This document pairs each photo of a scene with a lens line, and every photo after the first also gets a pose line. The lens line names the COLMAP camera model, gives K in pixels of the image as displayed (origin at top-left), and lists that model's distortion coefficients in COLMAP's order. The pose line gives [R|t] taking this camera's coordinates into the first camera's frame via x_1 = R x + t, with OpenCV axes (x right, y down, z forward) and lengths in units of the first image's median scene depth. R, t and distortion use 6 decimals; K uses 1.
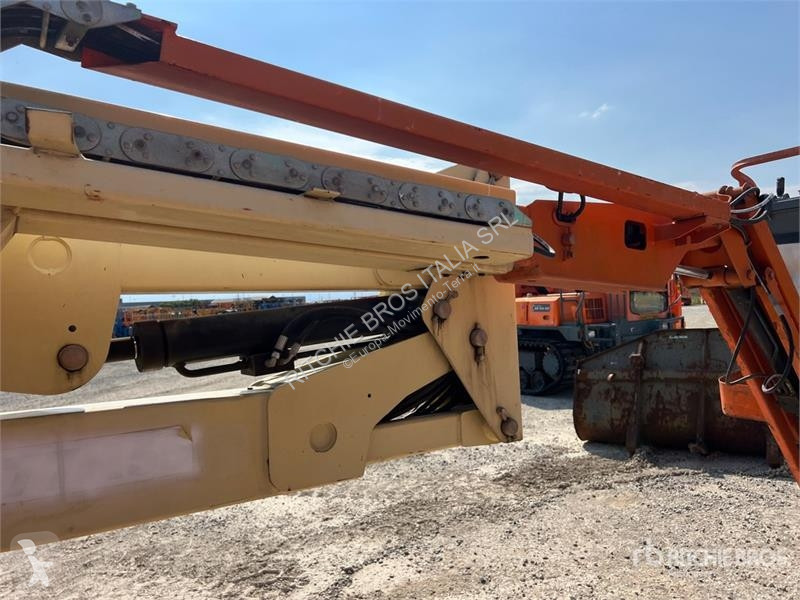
lens RADIAL K [[607.5, 0, 400.0], [0, 607.5, 300.0], [0, 0, 1]] dist [0.054084, -0.059446]
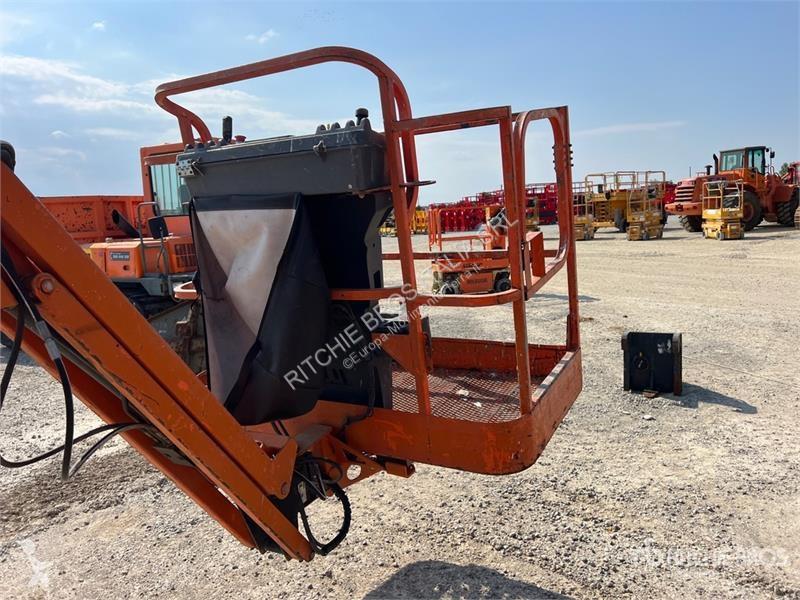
lens RADIAL K [[614.6, 0, 386.0], [0, 614.6, 295.9], [0, 0, 1]] dist [0.057328, -0.072536]
pose [[0.878916, -0.052080, 0.474124, 0.297245], [0.001376, 0.994294, 0.106667, -0.045628], [-0.476974, -0.093099, 0.873973, 0.171458]]
